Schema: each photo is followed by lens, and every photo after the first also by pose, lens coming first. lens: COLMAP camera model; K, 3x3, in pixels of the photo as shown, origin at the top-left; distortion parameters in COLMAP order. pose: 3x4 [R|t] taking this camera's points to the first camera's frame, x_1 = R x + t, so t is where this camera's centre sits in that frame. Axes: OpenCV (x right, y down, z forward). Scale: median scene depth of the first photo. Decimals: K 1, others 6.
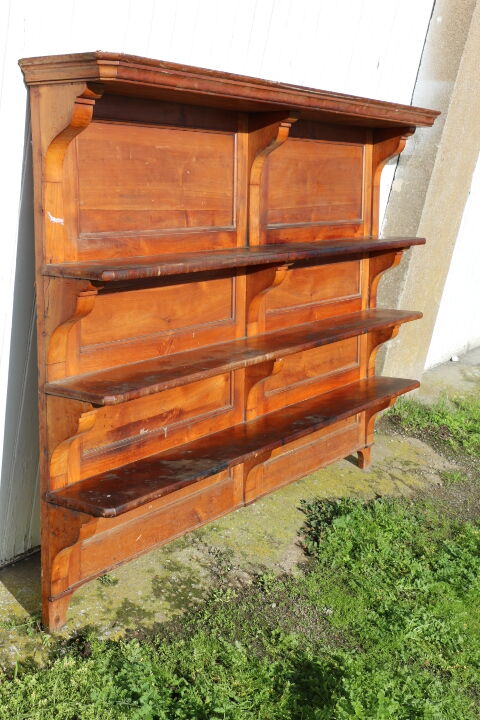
lens RADIAL K [[866.8, 0, 240.0], [0, 866.8, 360.0], [0, 0, 1]] dist [0.013950, 0.029247]
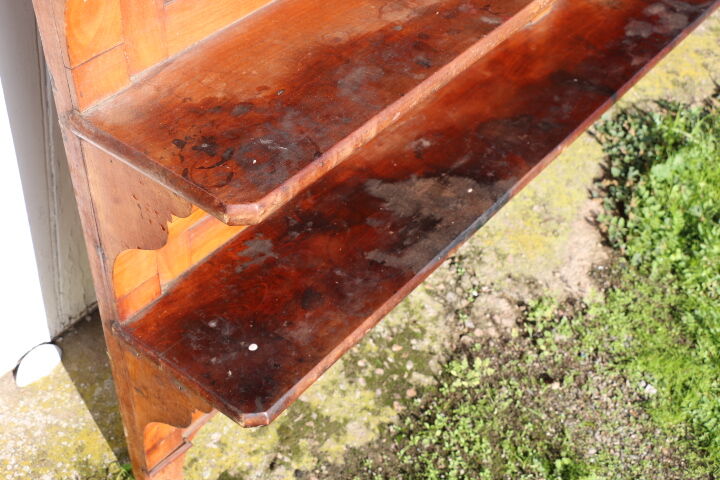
lens RADIAL K [[943.1, 0, 360.0], [0, 943.1, 240.0], [0, 0, 1]] dist [0.030143, 0.126618]
pose [[0.996969, 0.061708, -0.047379, -0.066286], [-0.028797, 0.858436, 0.512111, -0.112628], [0.072273, -0.509195, 0.857611, 0.526504]]
